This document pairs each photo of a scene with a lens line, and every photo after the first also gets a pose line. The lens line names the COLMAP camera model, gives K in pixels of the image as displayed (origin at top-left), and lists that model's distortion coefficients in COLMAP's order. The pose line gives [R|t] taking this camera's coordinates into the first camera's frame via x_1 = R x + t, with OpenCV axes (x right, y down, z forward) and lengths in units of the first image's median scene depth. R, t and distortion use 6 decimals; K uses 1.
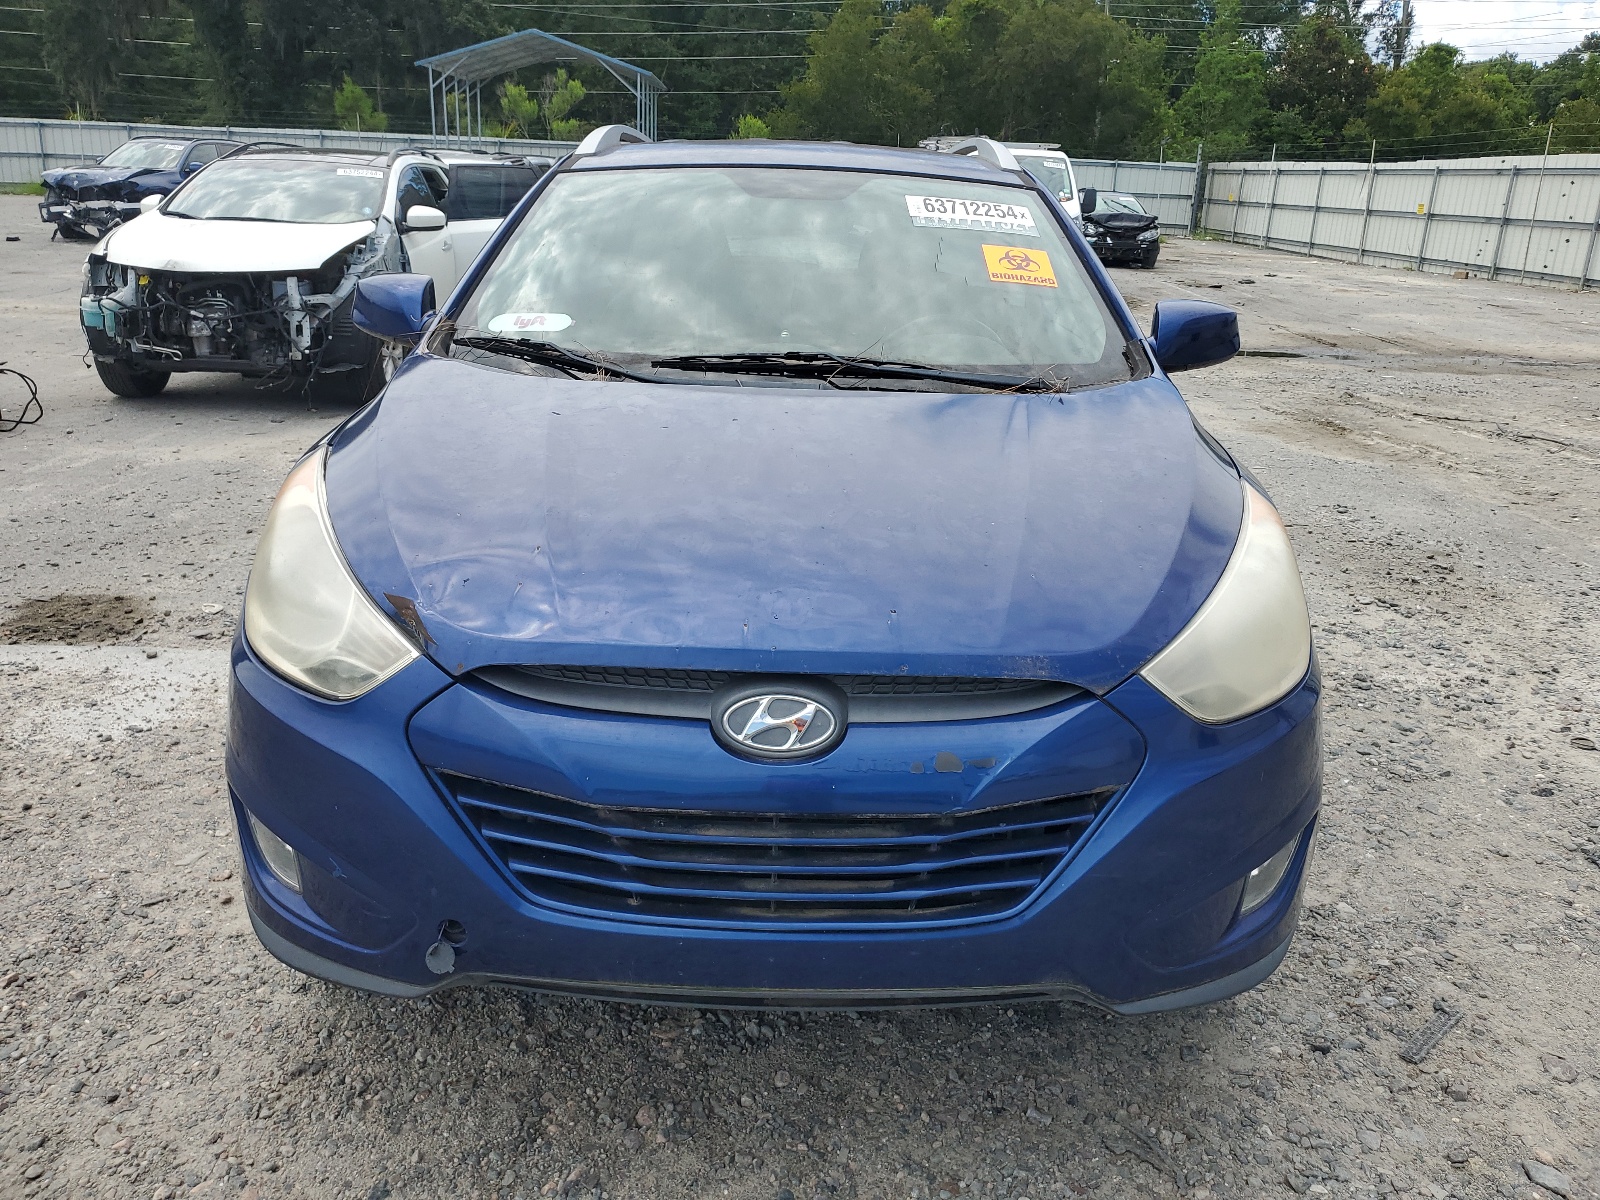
lens RADIAL K [[1246.5, 0, 806.0], [0, 1246.5, 590.4], [0, 0, 1]] dist [0.038278, -0.011630]
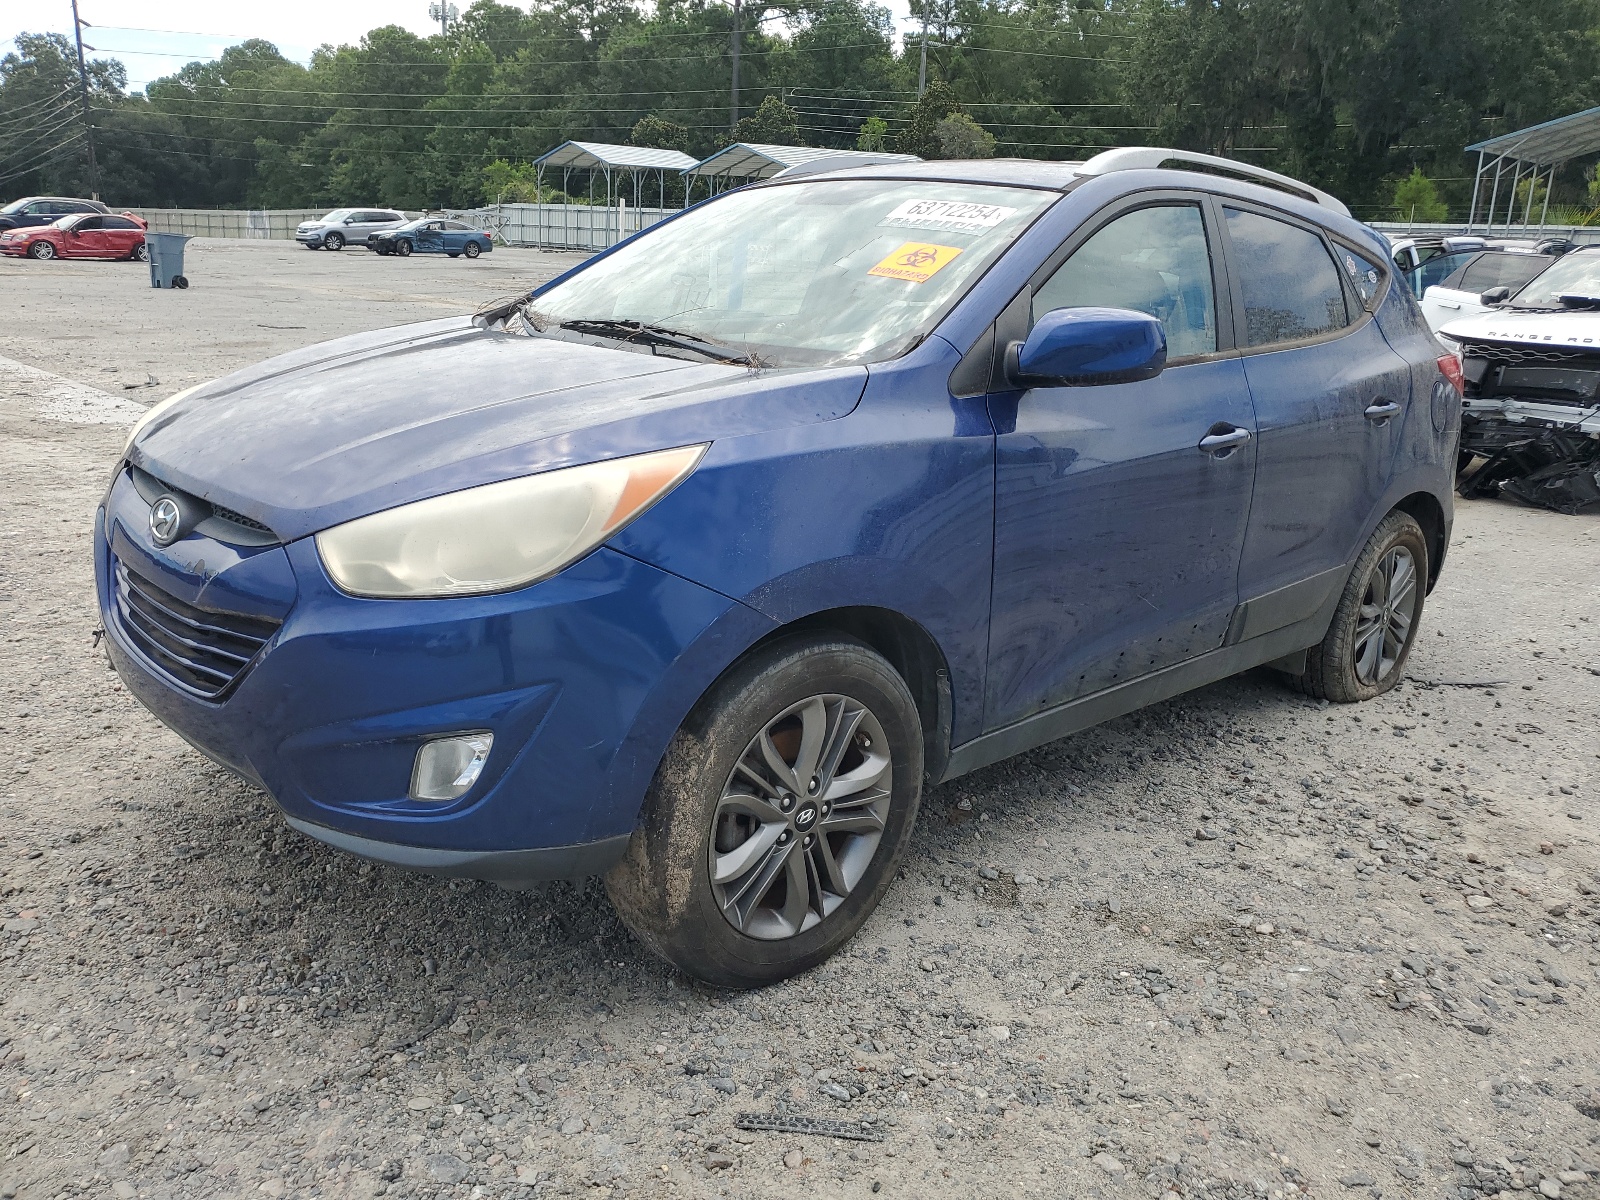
lens RADIAL K [[1246.5, 0, 801.4], [0, 1246.5, 597.9], [0, 0, 1]] dist [0.038278, -0.011630]
pose [[0.682801, 0.197913, -0.703287, 0.389671], [-0.244505, 0.969005, 0.035306, -0.008741], [0.688477, 0.147850, 0.710028, 0.131510]]
